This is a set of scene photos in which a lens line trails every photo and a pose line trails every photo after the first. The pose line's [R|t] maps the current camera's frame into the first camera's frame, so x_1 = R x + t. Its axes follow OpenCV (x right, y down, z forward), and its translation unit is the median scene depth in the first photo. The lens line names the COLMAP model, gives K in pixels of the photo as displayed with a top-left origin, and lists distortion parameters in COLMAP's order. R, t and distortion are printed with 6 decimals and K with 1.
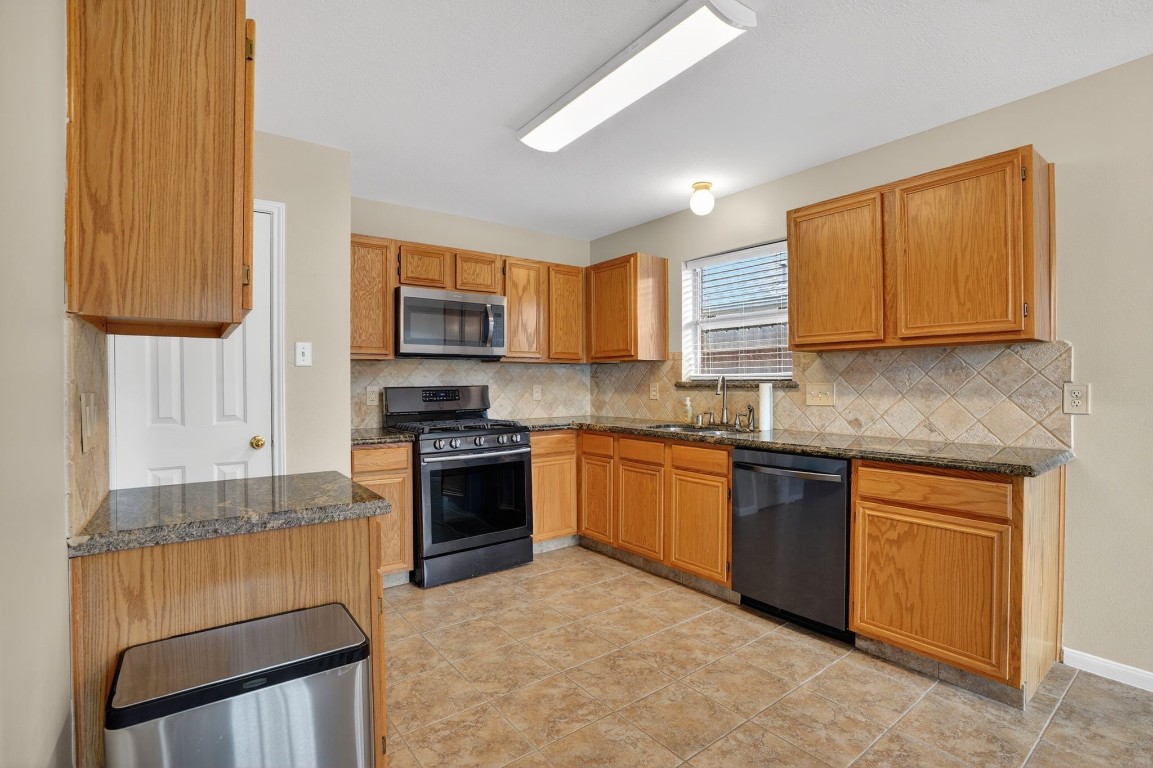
lens RADIAL K [[537.4, 0, 561.7], [0, 537.4, 384.6], [0, 0, 1]] dist [-0.049003, 0.012899]
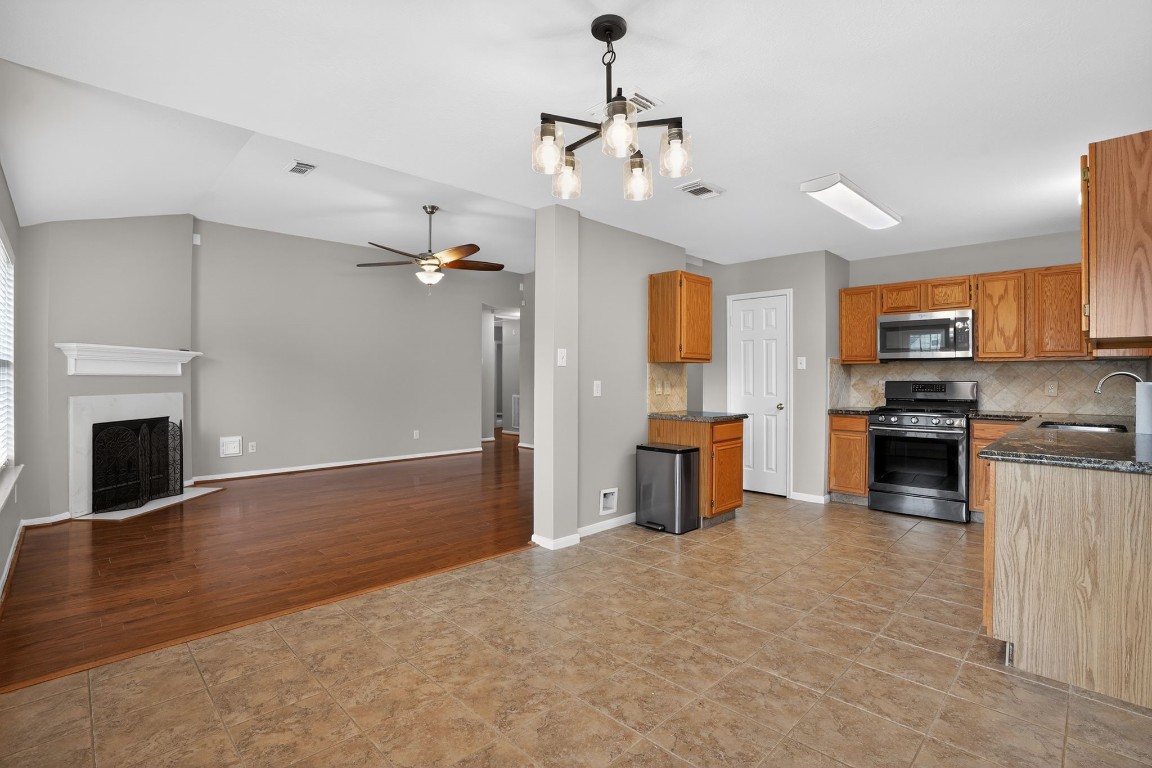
lens RADIAL K [[536.9, 0, 573.3], [0, 536.9, 374.5], [0, 0, 1]] dist [-0.049003, 0.012899]
pose [[0.131833, 0.001557, -0.991271, 1.568667], [-0.005680, 0.999984, 0.000816, -0.015449], [0.991256, 0.005523, 0.131840, -0.100483]]
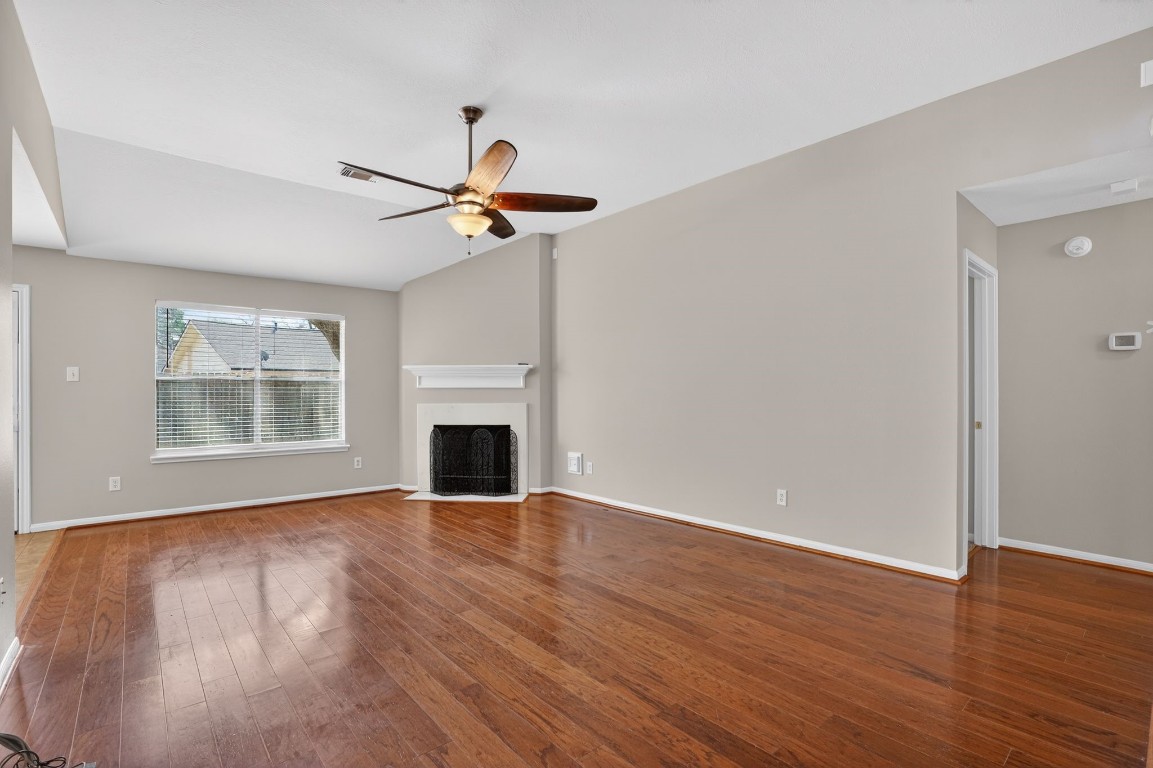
lens RADIAL K [[537.4, 0, 573.1], [0, 537.4, 389.7], [0, 0, 1]] dist [-0.049003, 0.012899]
pose [[-0.998329, 0.017702, -0.055016, -1.293725], [0.017325, 0.999823, 0.007319, -0.003845], [0.055136, 0.006353, -0.998459, 1.156452]]
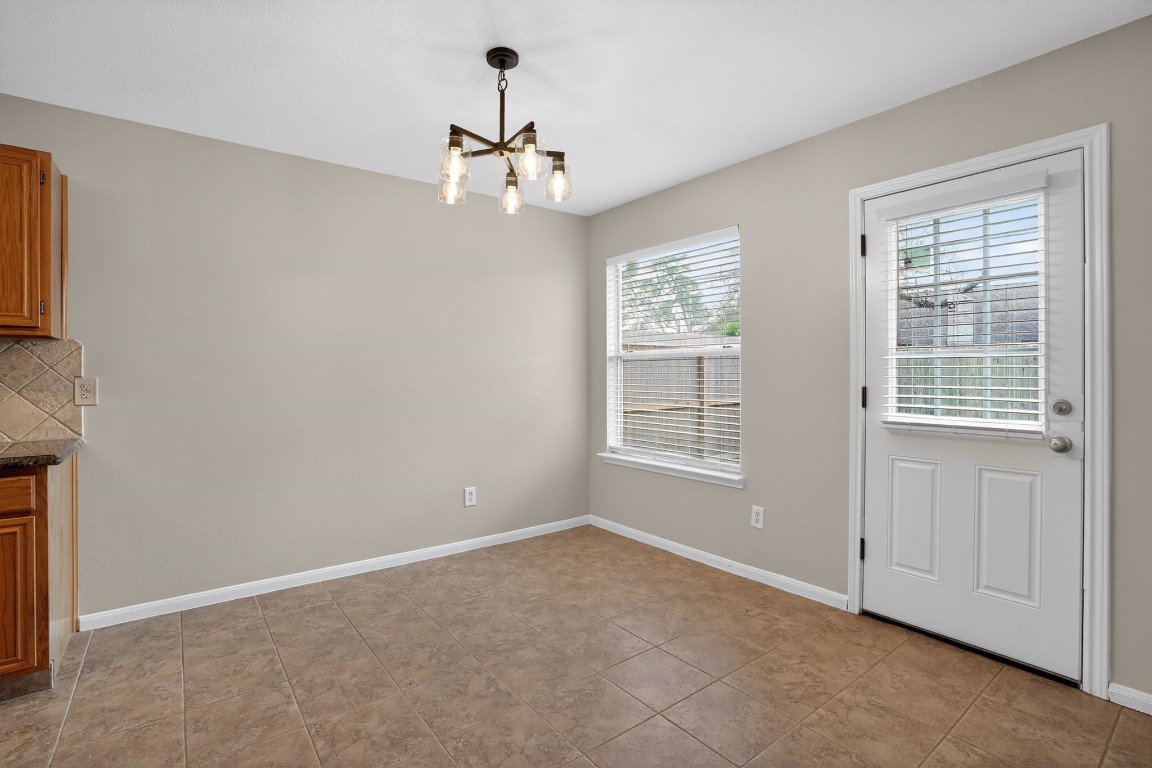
lens RADIAL K [[536.9, 0, 572.6], [0, 536.9, 376.0], [0, 0, 1]] dist [-0.049003, 0.012899]
pose [[-0.005503, 0.003722, 0.999978, -0.134236], [0.005372, 0.999979, -0.003693, 0.002218], [-0.999970, 0.005351, -0.005523, -0.053155]]
